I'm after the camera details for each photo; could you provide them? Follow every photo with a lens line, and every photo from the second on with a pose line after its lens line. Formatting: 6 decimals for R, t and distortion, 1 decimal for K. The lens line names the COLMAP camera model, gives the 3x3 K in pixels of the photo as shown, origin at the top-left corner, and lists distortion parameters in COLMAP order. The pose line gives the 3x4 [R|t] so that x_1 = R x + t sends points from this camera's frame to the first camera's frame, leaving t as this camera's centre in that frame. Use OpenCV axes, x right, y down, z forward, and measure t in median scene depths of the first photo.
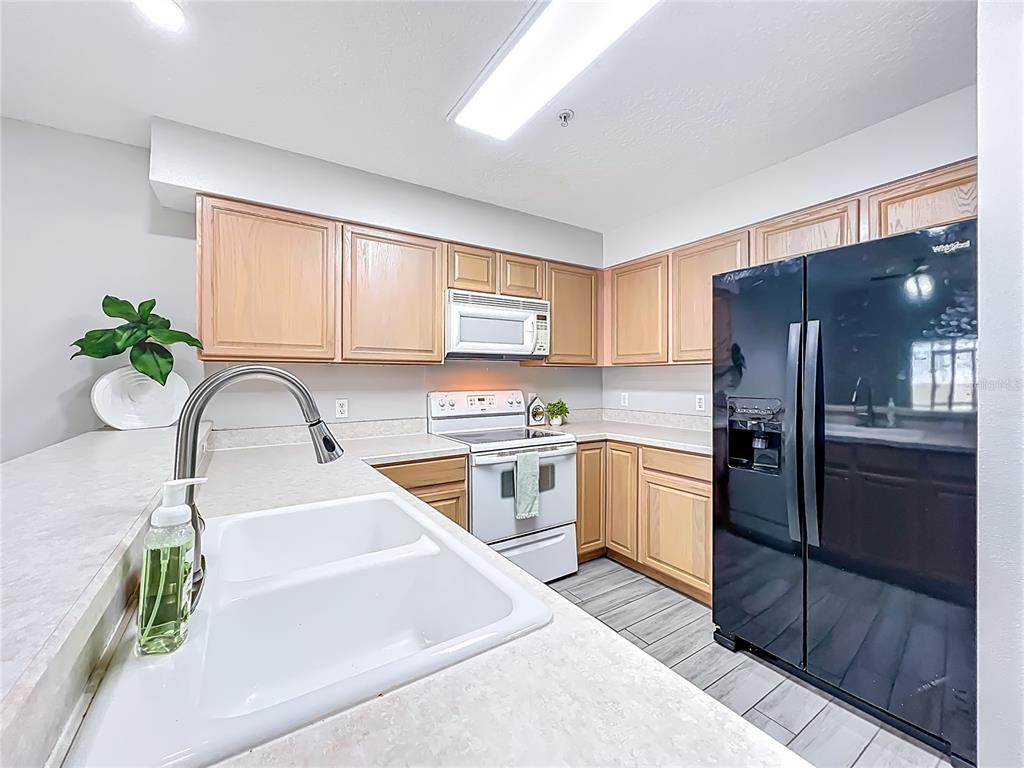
lens RADIAL K [[399.3, 0, 509.0], [0, 399.3, 385.9], [0, 0, 1]] dist [0.000145, 0.000015]
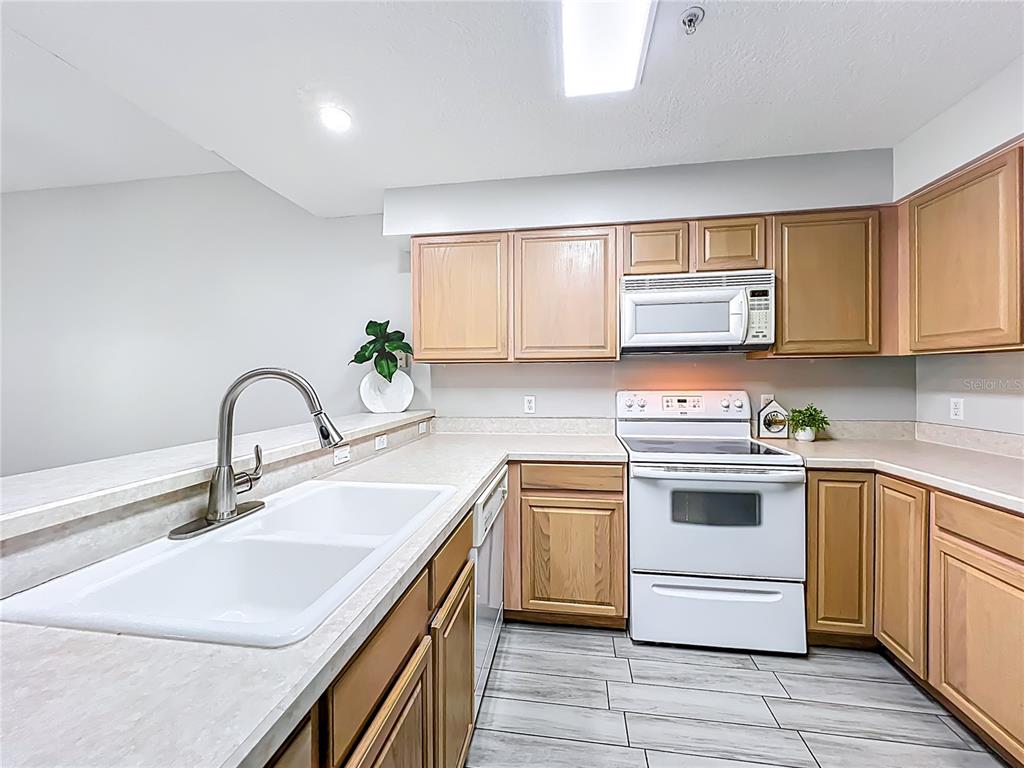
lens RADIAL K [[403.0, 0, 512.0], [0, 403.0, 384.0], [0, 0, 1]] dist [-0.001639, -0.000050]
pose [[0.760164, 0.008158, -0.649680, 0.224527], [-0.007154, 0.999966, 0.004185, -0.002535], [0.649691, 0.001467, 0.760197, 0.134048]]
